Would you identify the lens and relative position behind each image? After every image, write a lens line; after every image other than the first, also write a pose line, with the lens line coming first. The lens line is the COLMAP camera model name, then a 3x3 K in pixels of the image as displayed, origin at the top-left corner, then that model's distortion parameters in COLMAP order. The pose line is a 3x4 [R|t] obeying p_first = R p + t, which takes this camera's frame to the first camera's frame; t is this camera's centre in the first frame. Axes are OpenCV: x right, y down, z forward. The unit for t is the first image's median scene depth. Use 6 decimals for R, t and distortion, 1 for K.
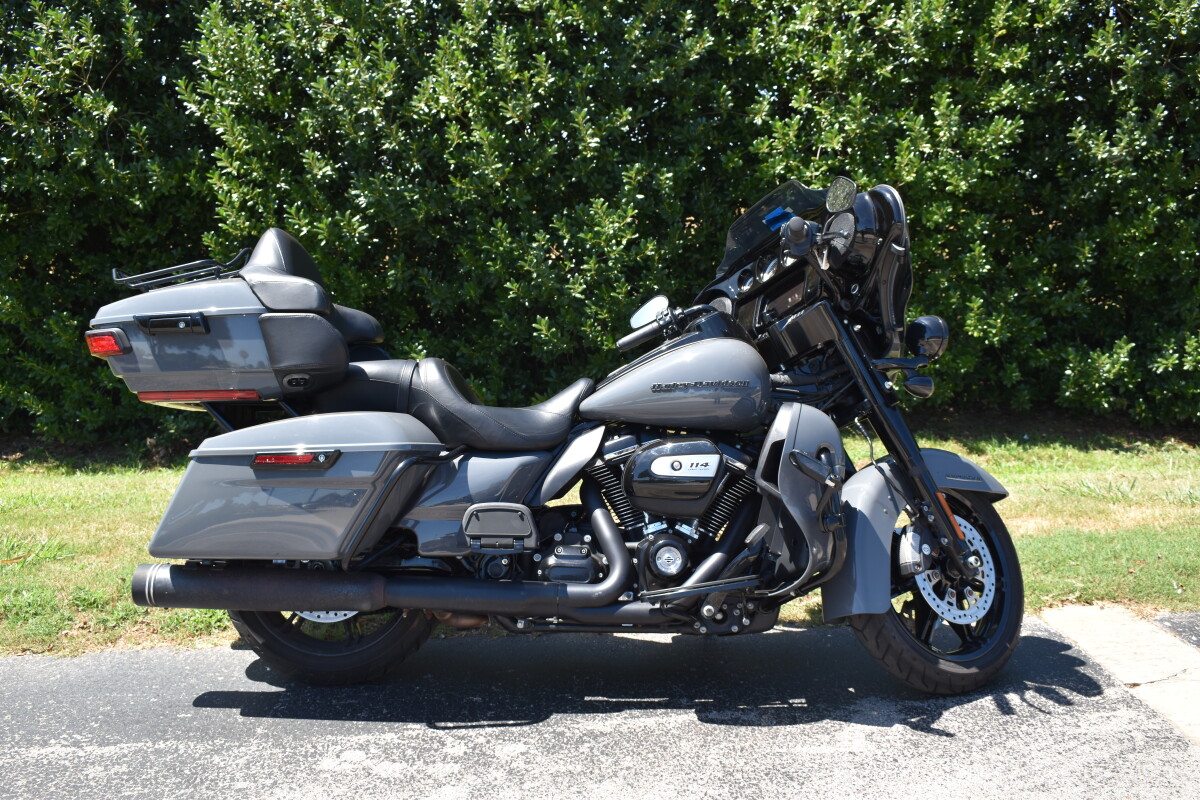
lens RADIAL K [[1193.2, 0, 600.0], [0, 1193.2, 400.0], [0, 0, 1]] dist [-0.056721, -0.010161]
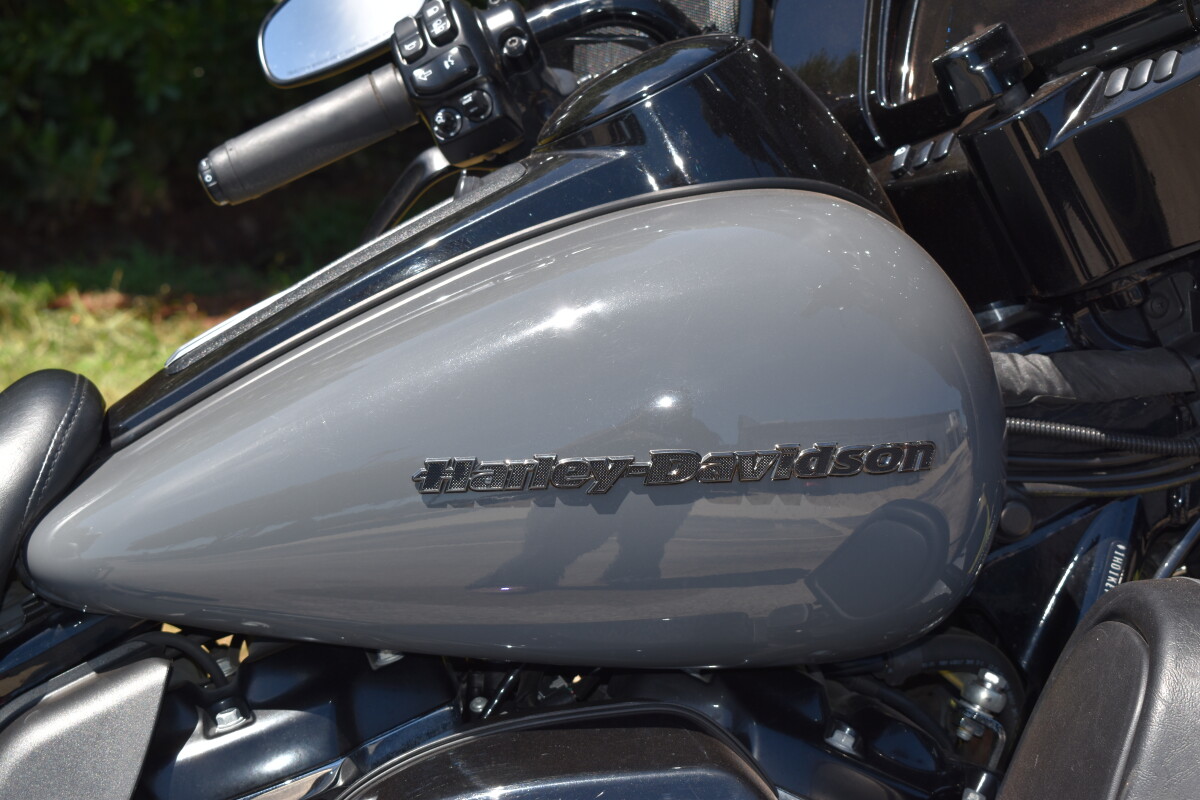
lens RADIAL K [[2506.6, 0, 600.0], [0, 2506.6, 400.0], [0, 0, 1]] dist [0.007474, 0.495414]
pose [[0.981316, -0.027653, 0.190406, -0.003403], [-0.001761, 0.988285, 0.152608, -0.082688], [-0.192395, -0.150092, 0.969771, 0.609351]]
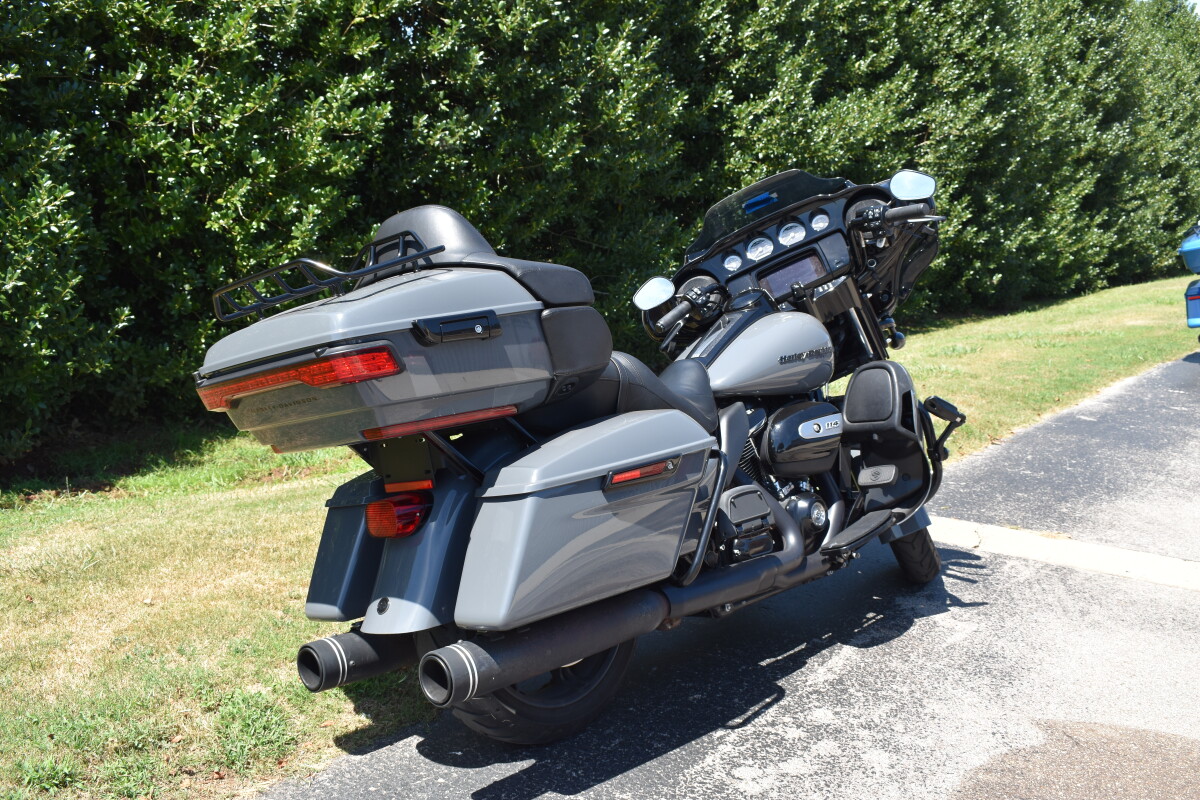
lens RADIAL K [[1232.8, 0, 600.0], [0, 1232.8, 400.0], [0, 0, 1]] dist [-0.075060, 0.015801]
pose [[0.631293, -0.109085, 0.767834, -0.904600], [0.101882, 0.993143, 0.057330, -0.054019], [-0.768823, 0.042036, 0.638078, 0.418812]]
